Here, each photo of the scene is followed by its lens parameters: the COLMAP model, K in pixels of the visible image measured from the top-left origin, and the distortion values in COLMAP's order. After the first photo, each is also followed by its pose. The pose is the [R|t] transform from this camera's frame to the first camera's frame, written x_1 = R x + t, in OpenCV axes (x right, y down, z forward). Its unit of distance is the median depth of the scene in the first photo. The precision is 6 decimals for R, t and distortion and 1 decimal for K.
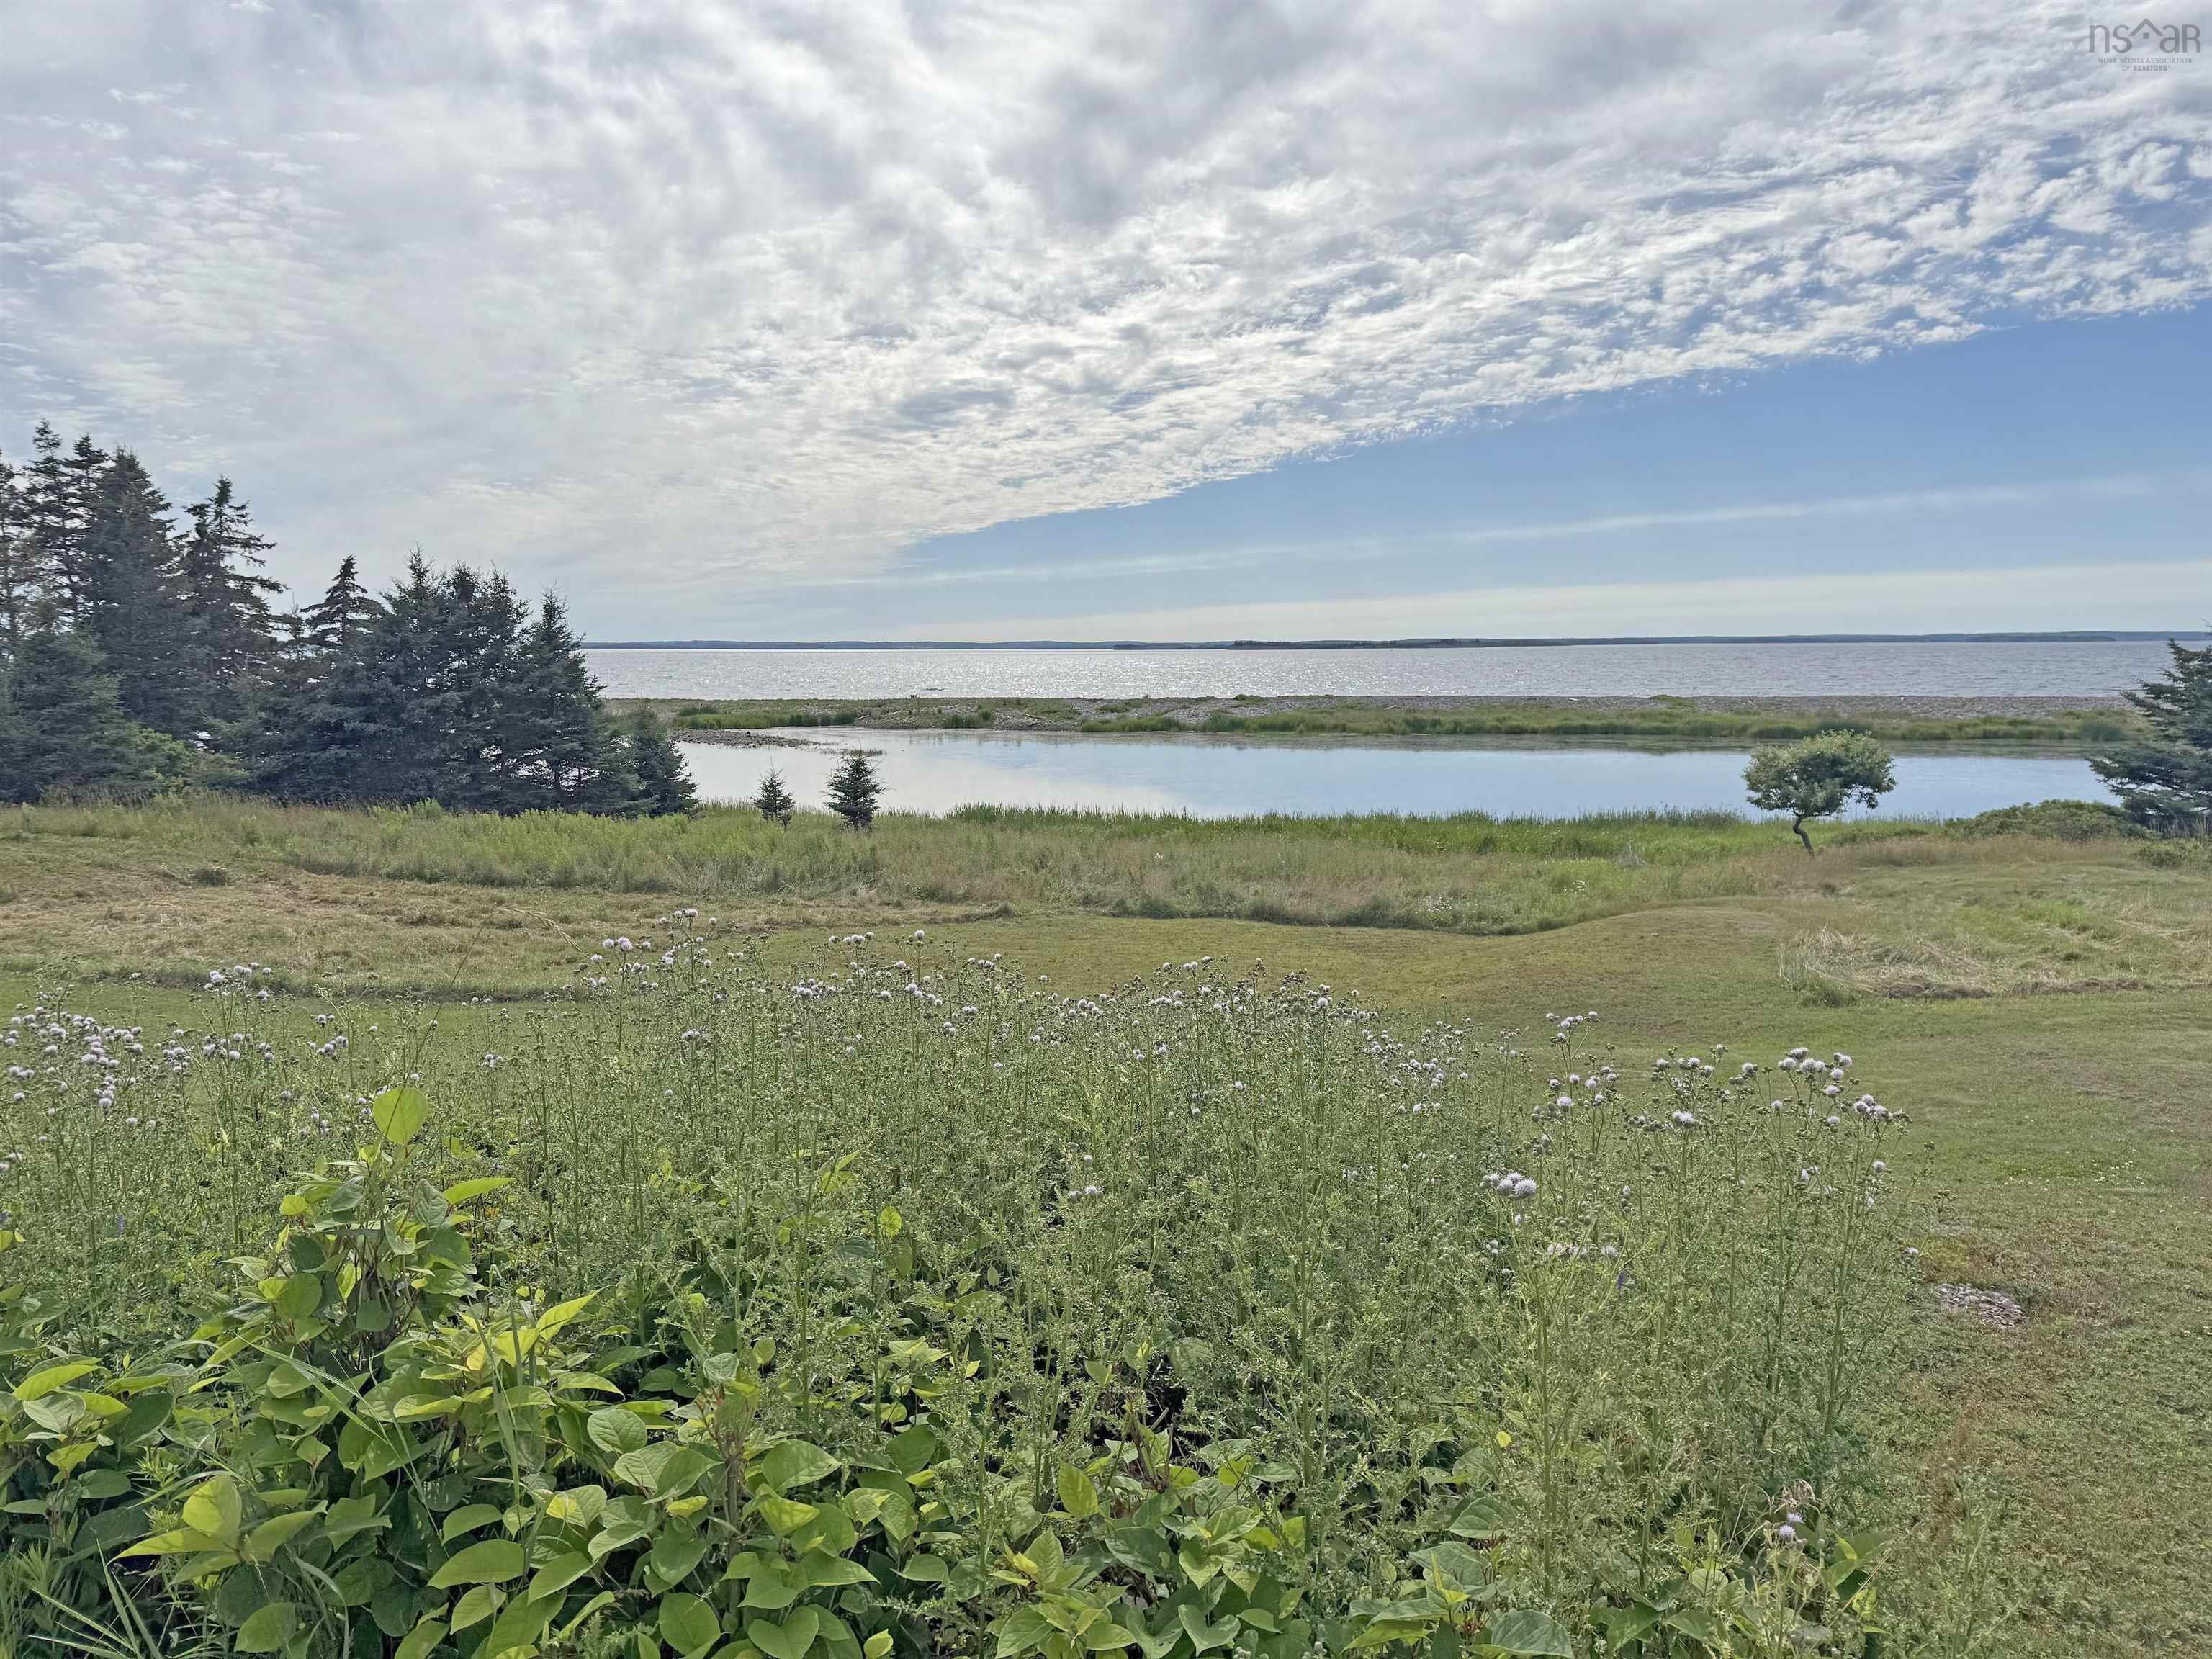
lens RADIAL K [[1546.8, 0, 1112.6], [0, 1546.8, 836.1], [0, 0, 1]] dist [0.137784, -0.217823]
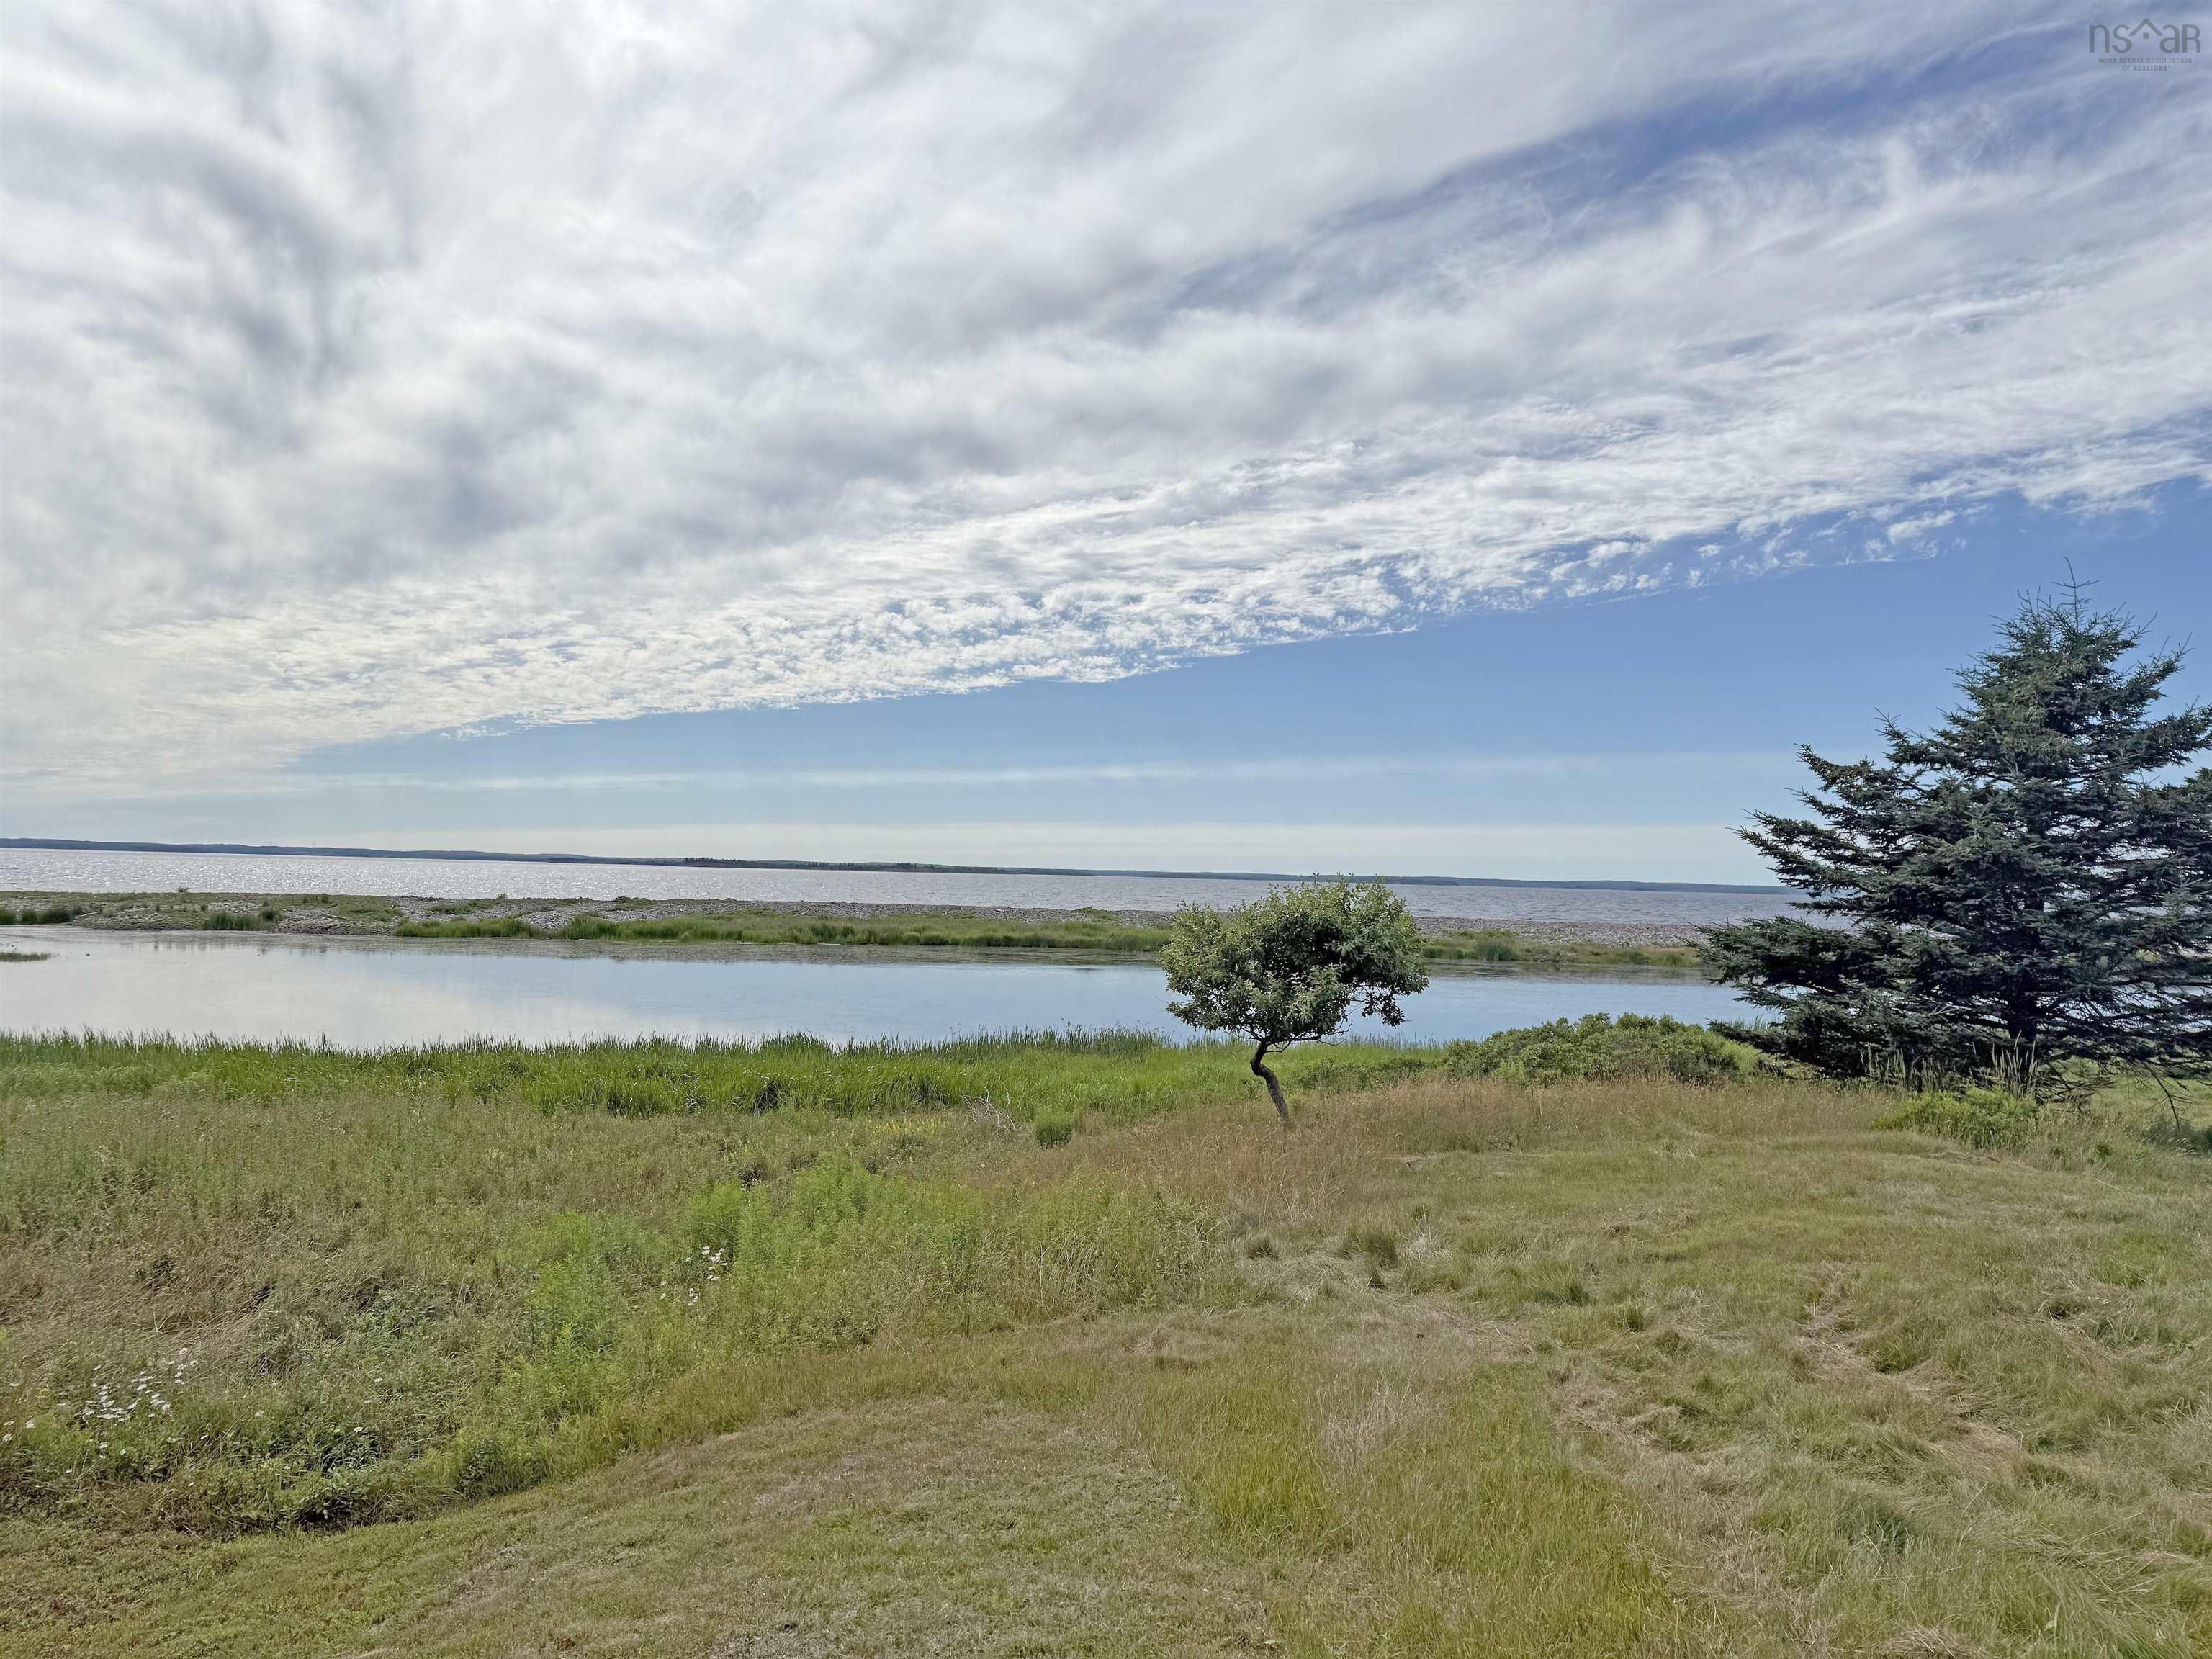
lens RADIAL K [[1546.8, 0, 1112.6], [0, 1546.8, 836.1], [0, 0, 1]] dist [0.137784, -0.217823]
pose [[0.940737, 0.036604, 0.337155, 0.051567], [0.011480, 0.990151, -0.139529, -0.002103], [-0.338942, 0.135131, 0.931052, 0.127472]]
